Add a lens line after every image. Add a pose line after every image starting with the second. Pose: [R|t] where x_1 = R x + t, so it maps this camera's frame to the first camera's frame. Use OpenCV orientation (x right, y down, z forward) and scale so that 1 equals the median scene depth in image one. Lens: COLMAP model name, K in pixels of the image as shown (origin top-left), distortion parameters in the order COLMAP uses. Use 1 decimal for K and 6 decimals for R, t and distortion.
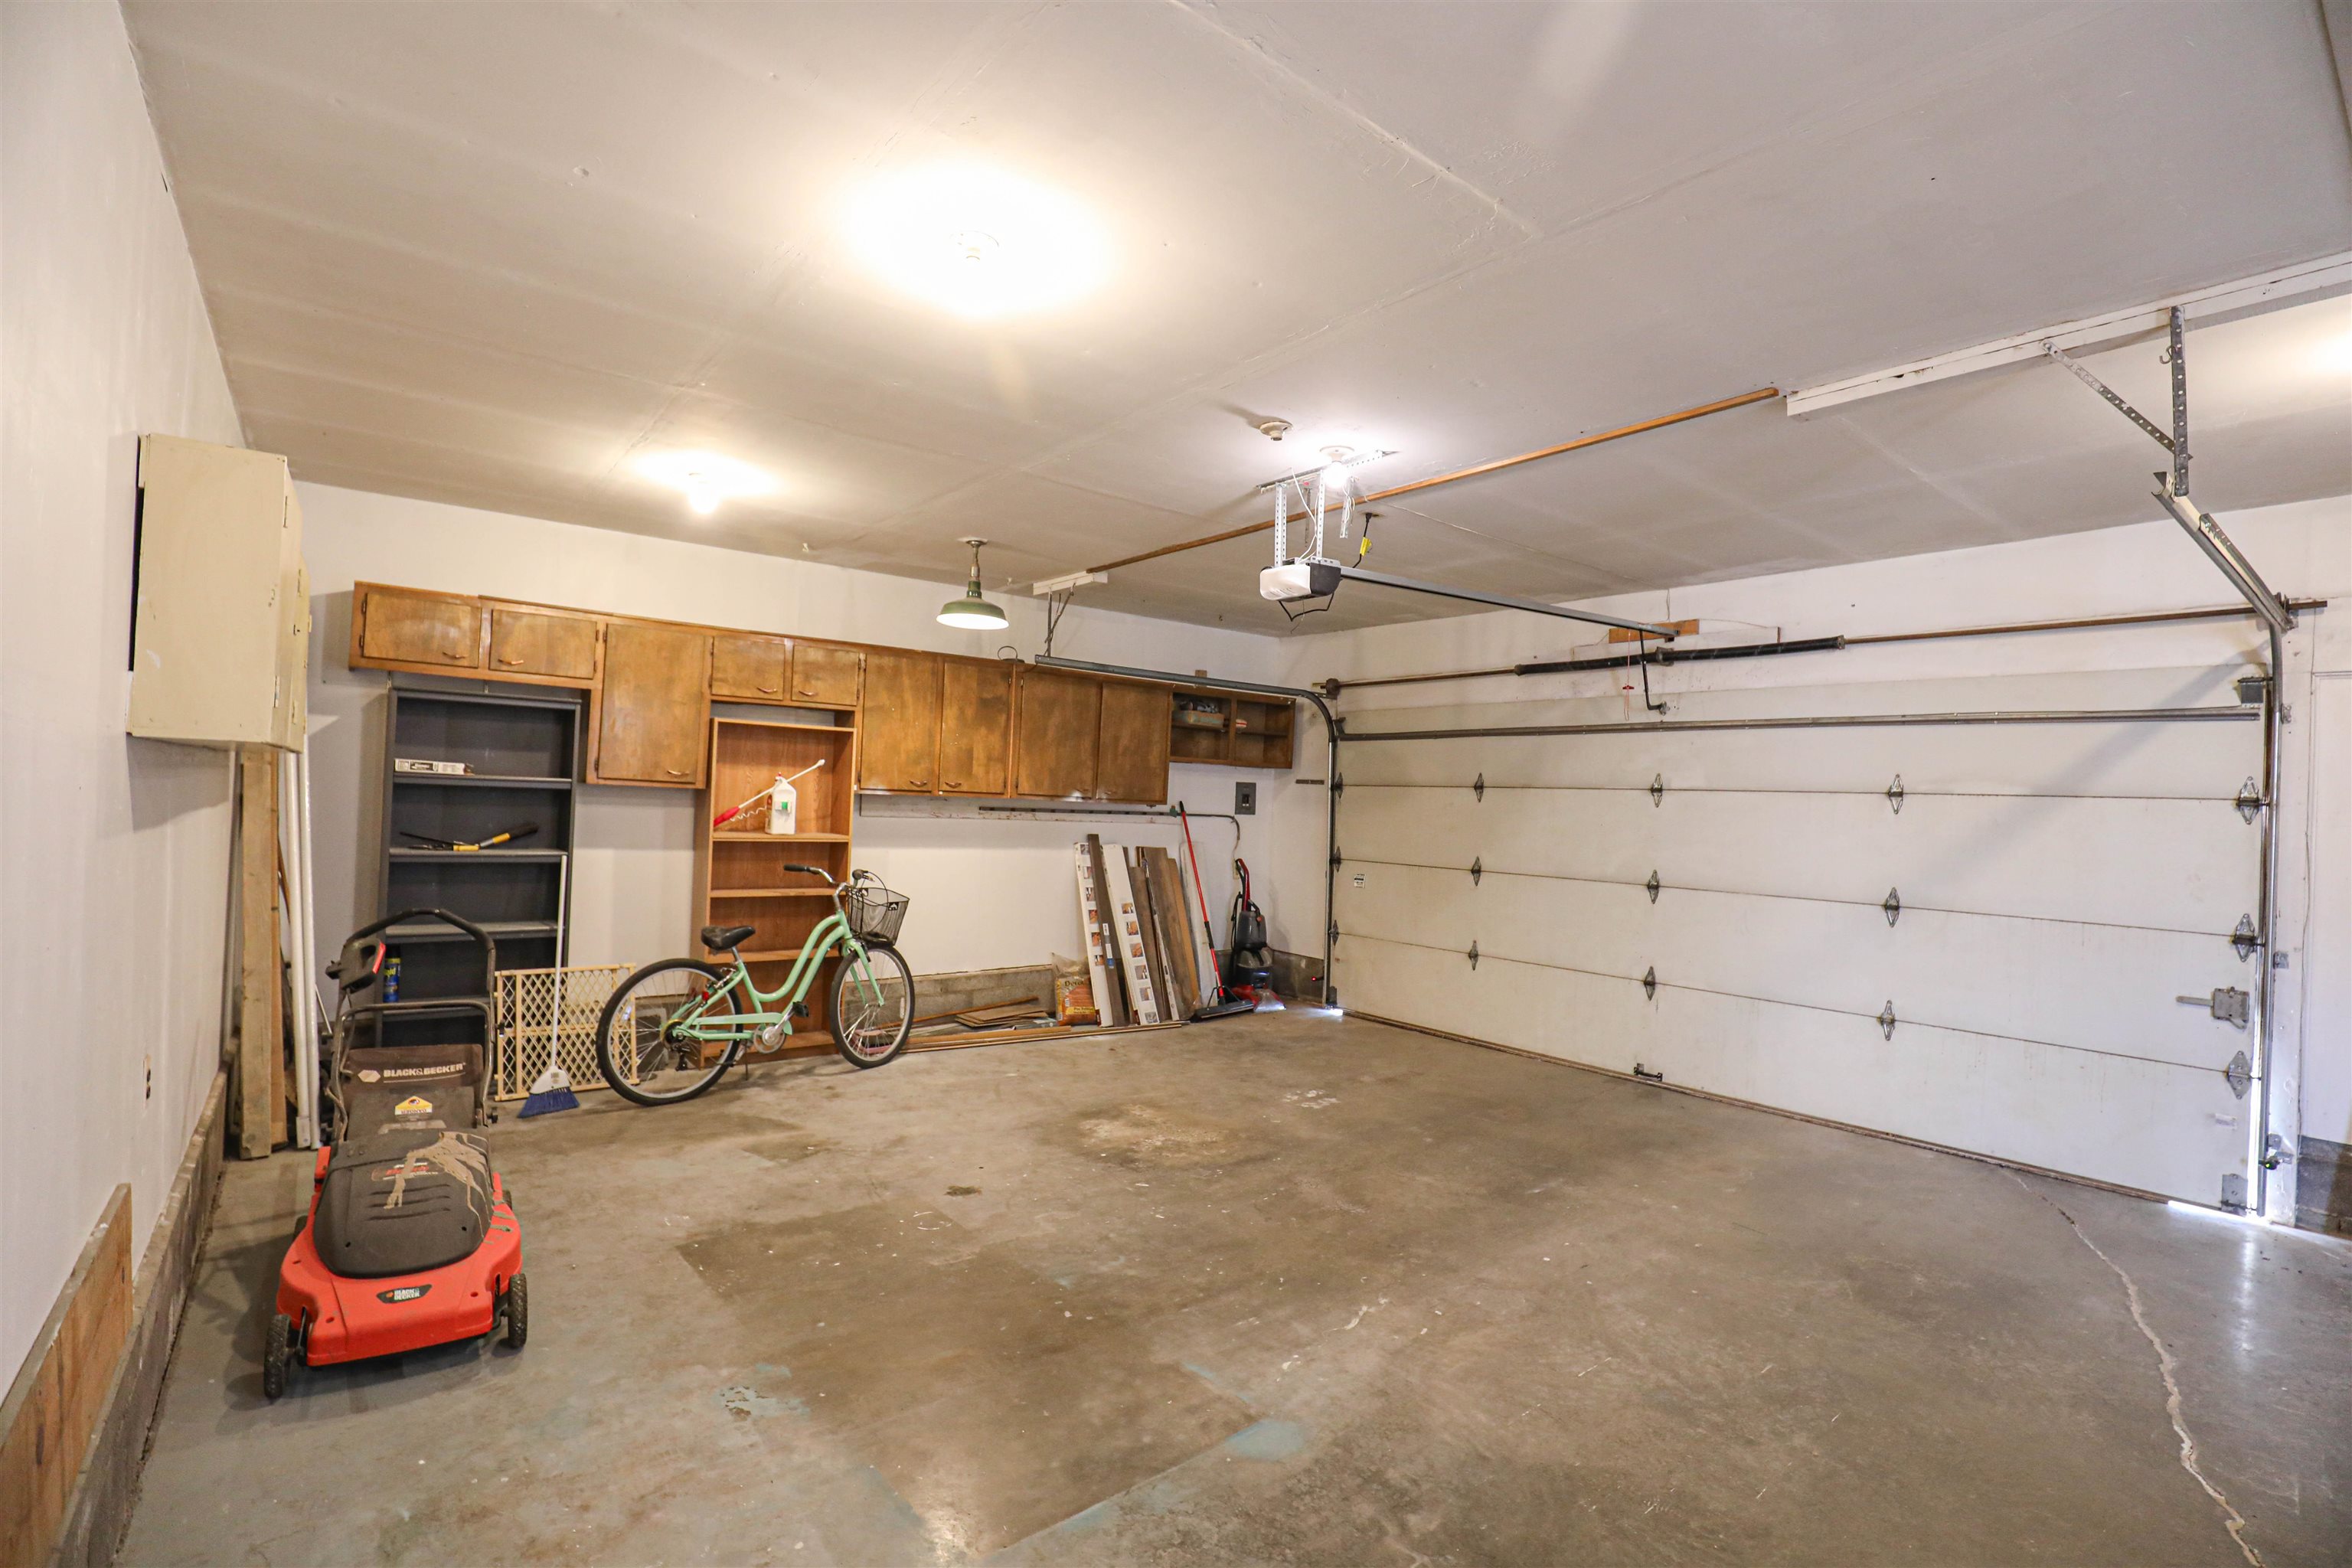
lens RADIAL K [[1077.7, 0, 1179.1], [0, 1077.7, 783.4], [0, 0, 1]] dist [-0.039275, 0.009279]
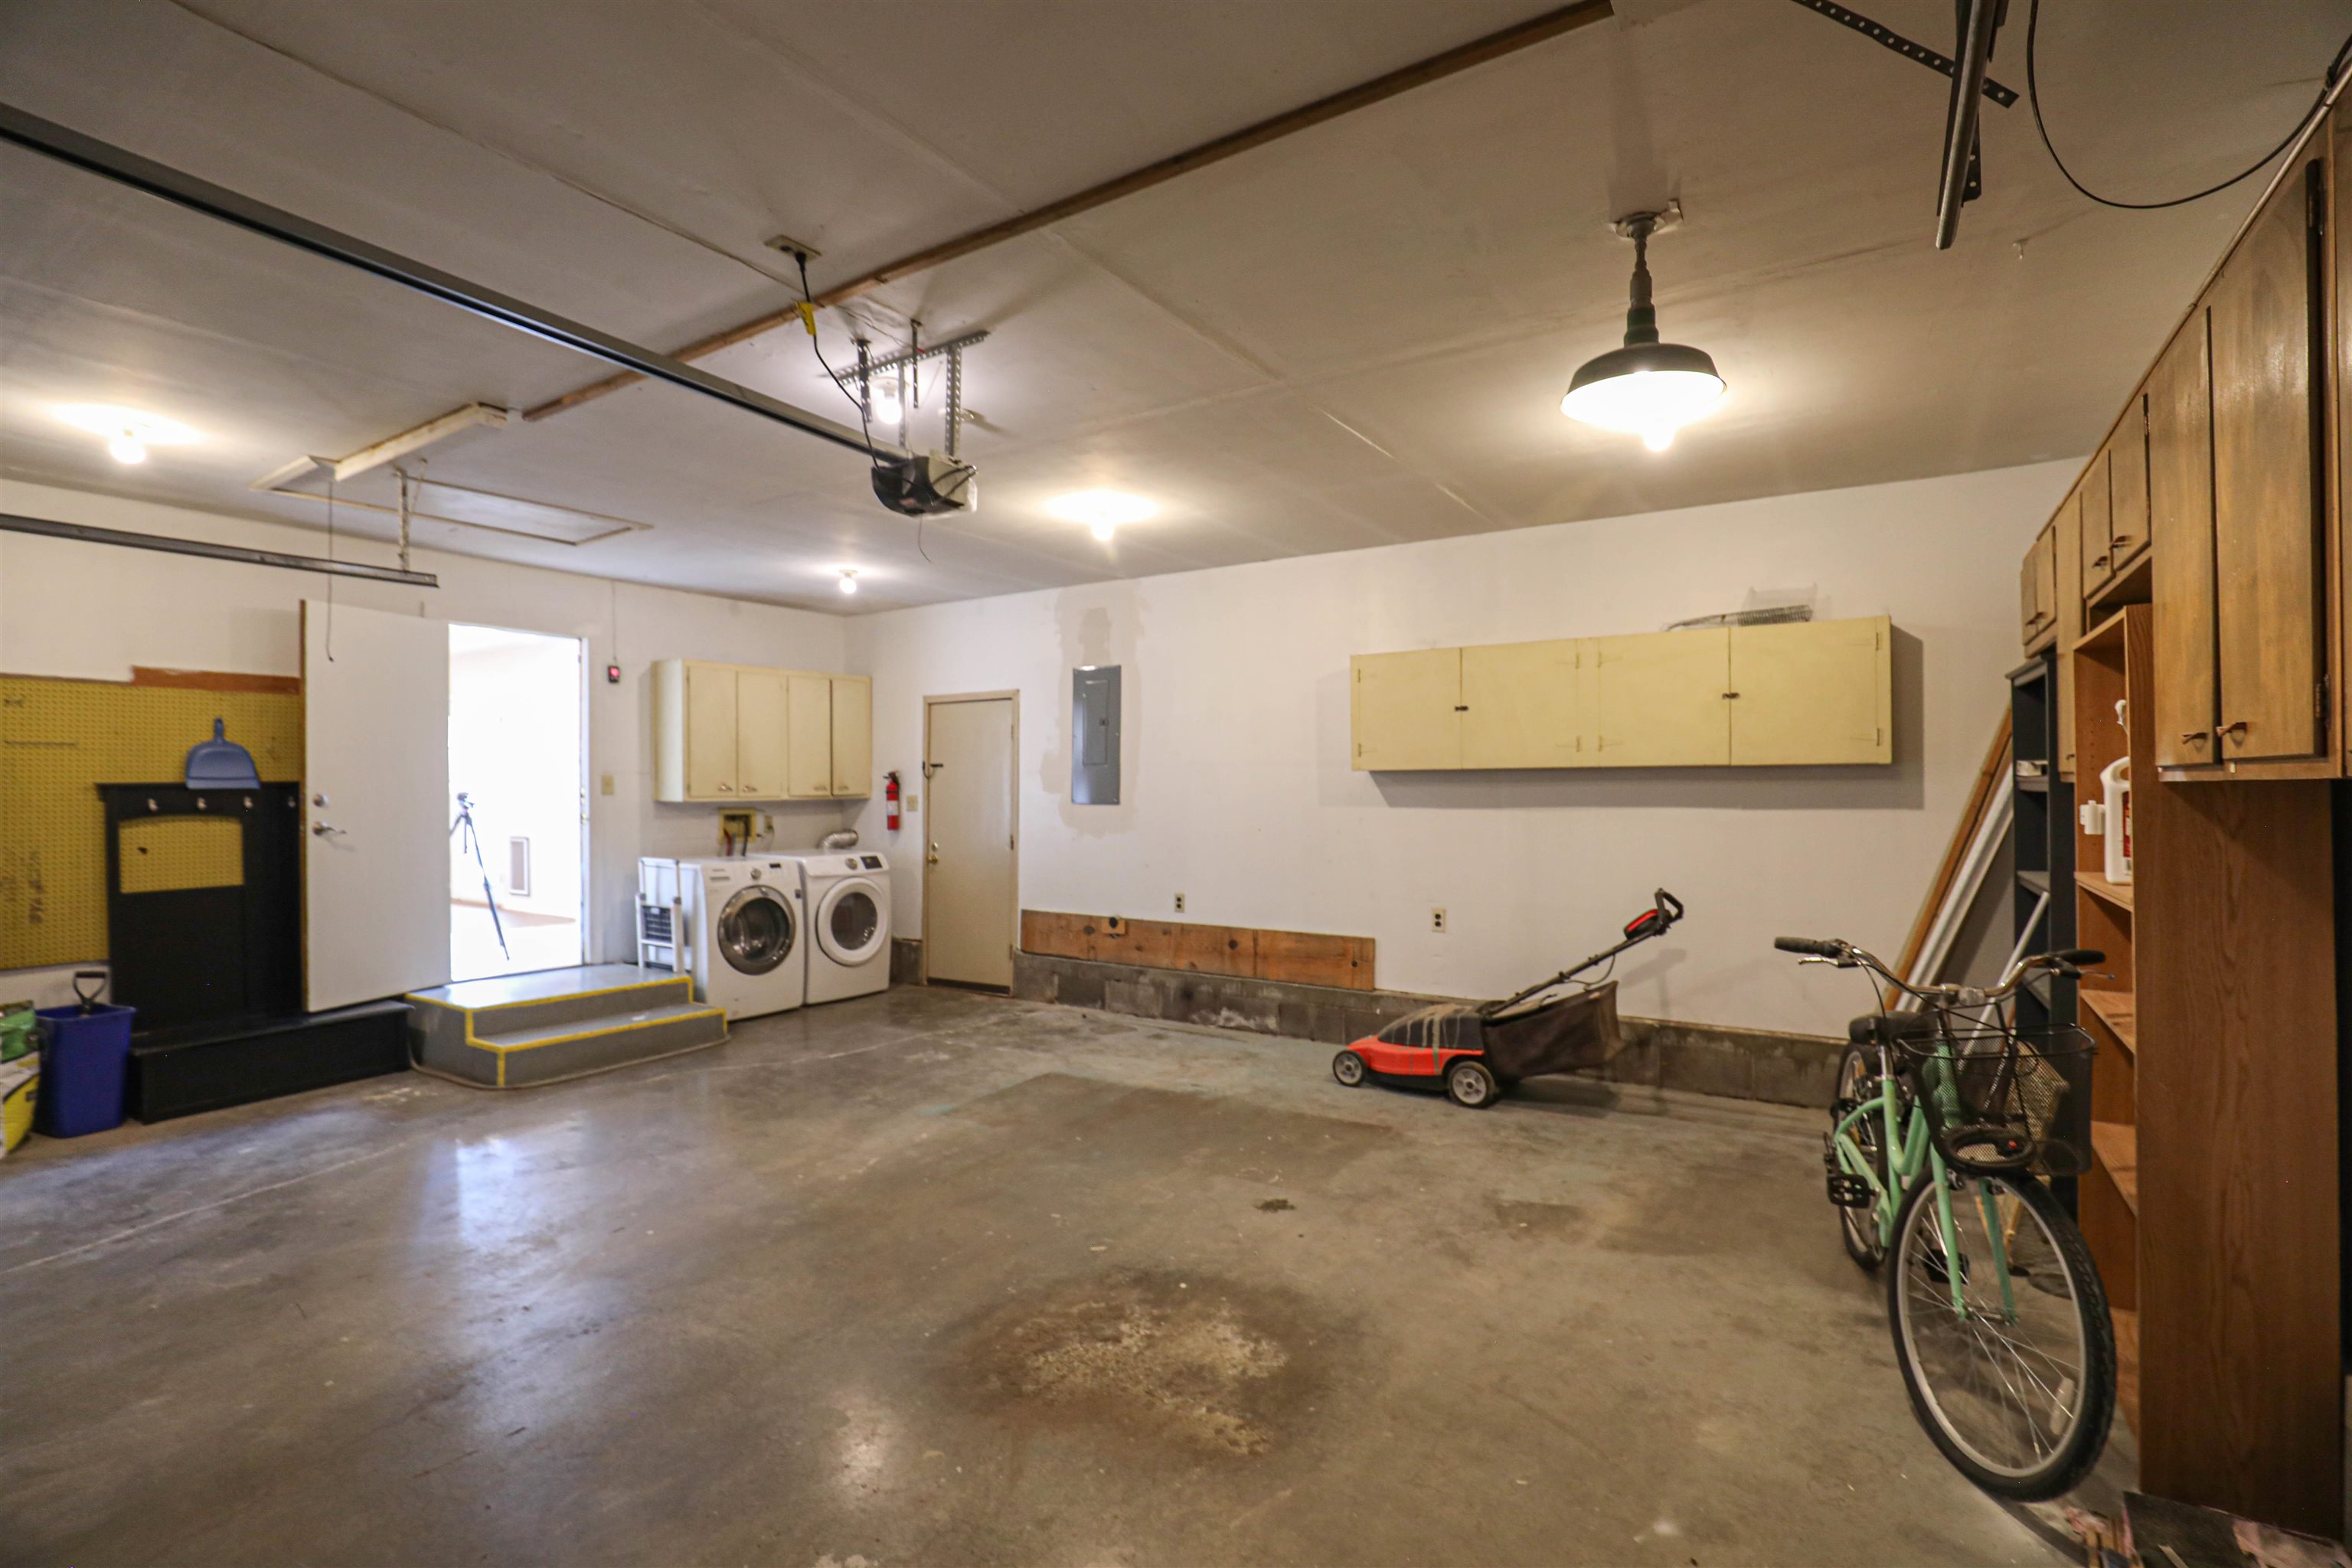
lens RADIAL K [[1077.7, 0, 1179.1], [0, 1077.7, 783.4], [0, 0, 1]] dist [-0.039275, 0.009279]
pose [[-0.949894, -0.033318, -0.310791, 0.175569], [-0.025495, 0.999248, -0.029204, 0.042652], [0.311530, -0.019817, -0.950030, 1.831191]]
